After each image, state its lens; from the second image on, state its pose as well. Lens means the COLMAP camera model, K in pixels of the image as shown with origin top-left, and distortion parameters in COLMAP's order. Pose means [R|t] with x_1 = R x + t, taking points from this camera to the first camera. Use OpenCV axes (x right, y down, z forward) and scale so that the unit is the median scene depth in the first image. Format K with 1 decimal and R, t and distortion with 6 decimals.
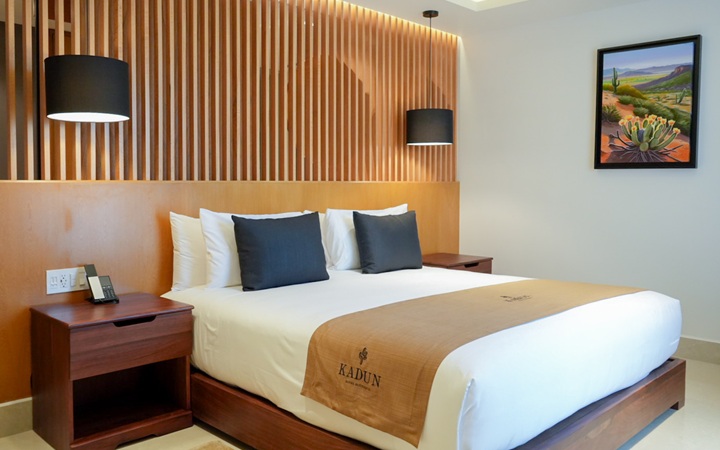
lens RADIAL K [[615.1, 0, 358.9], [0, 615.1, 225.0], [0, 0, 1]] dist [0.007900, -0.005617]
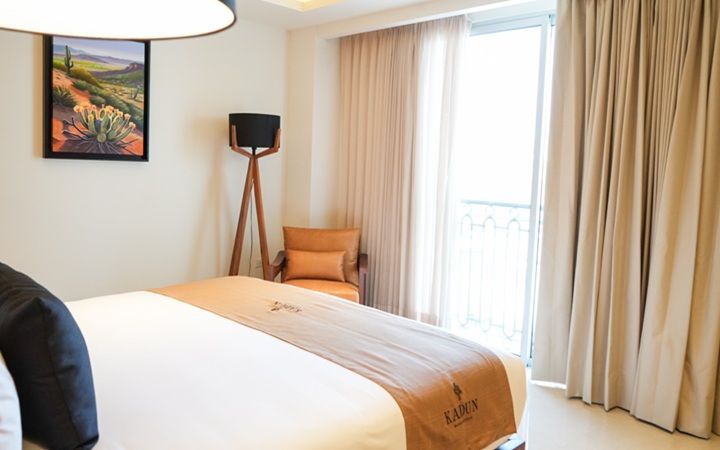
lens RADIAL K [[569.4, 0, 358.3], [0, 569.4, 224.6], [0, 0, 1]] dist [0.002534, -0.002097]
pose [[0.021423, -0.111397, 0.993545, -0.439799], [0.033672, 0.993290, 0.110643, -0.076868], [-0.999203, 0.031084, 0.025030, 0.581720]]
